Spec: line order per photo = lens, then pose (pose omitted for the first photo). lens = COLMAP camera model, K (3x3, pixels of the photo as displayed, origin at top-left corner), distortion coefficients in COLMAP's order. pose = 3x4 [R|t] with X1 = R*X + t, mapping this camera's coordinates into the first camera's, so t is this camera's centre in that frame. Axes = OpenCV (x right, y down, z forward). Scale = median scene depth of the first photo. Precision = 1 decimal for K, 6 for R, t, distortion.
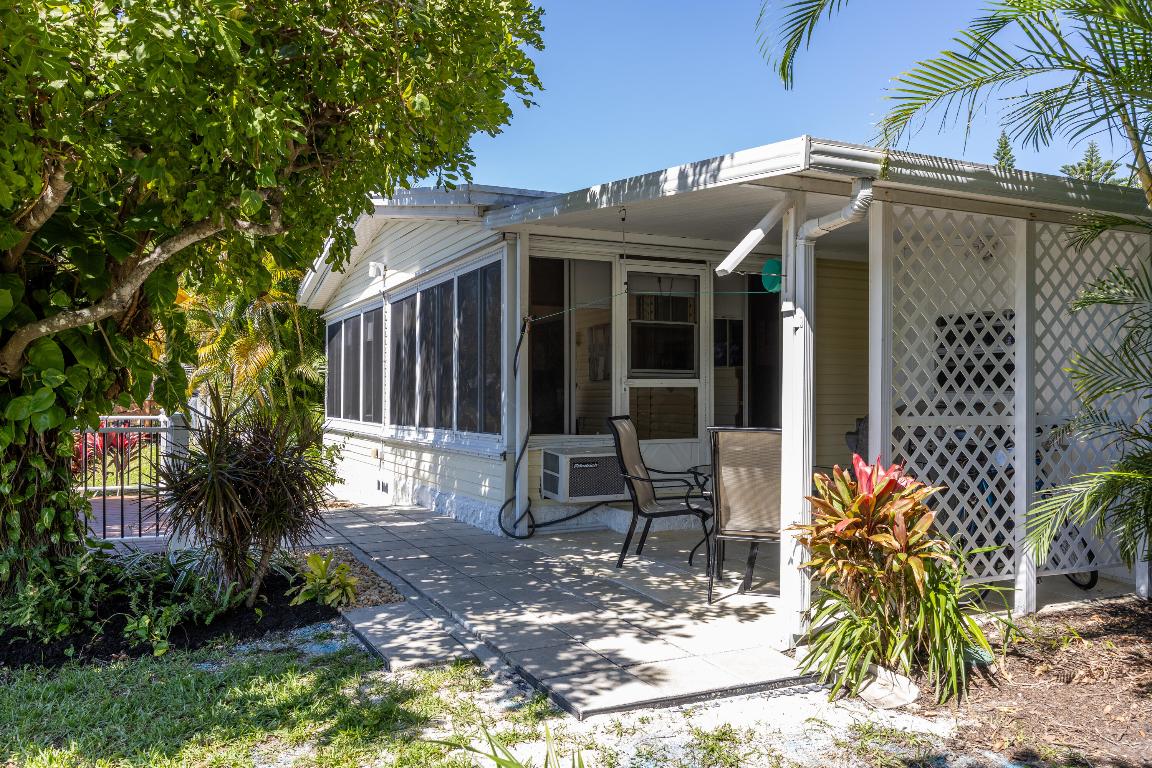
lens RADIAL K [[940.4, 0, 570.4], [0, 940.4, 385.7], [0, 0, 1]] dist [-0.000665, 0.000055]
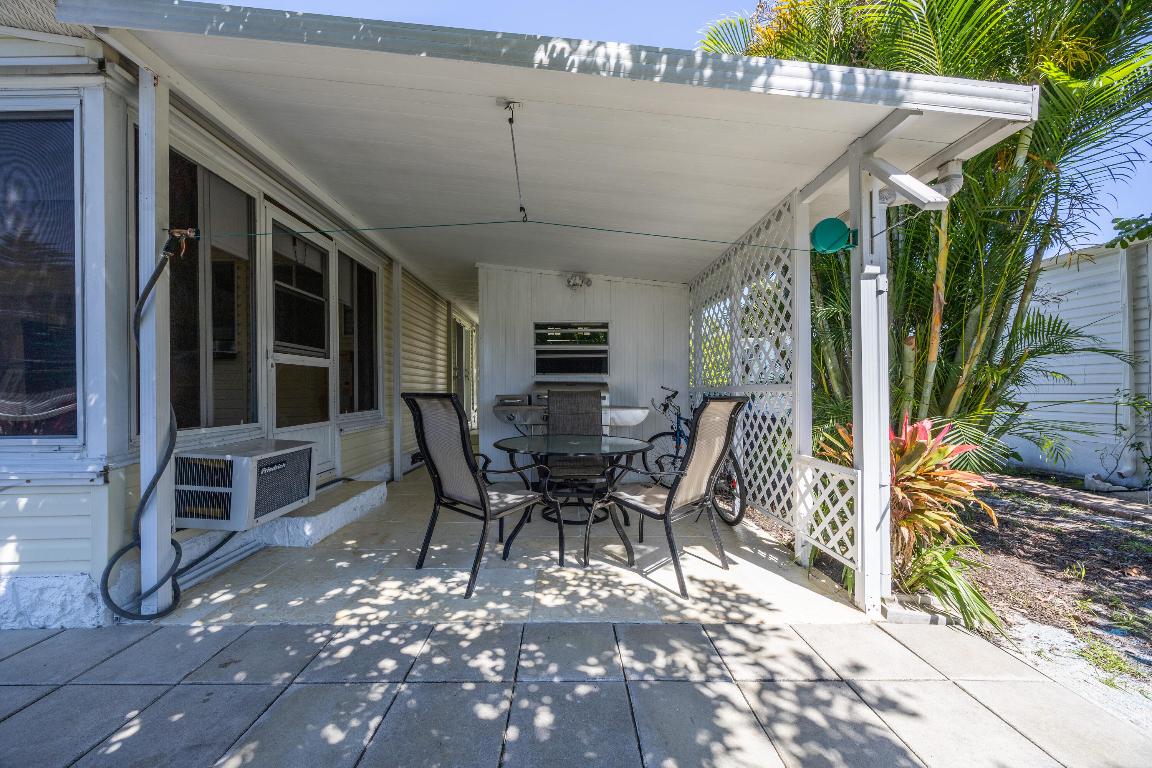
lens RADIAL K [[440.8, 0, 581.4], [0, 440.8, 389.2], [0, 0, 1]] dist [-0.000718, 0.000439]
pose [[0.424199, -0.005175, 0.905554, -0.185294], [-0.001902, 0.999976, 0.006605, 0.023074], [-0.905567, -0.004524, 0.424179, 0.651471]]
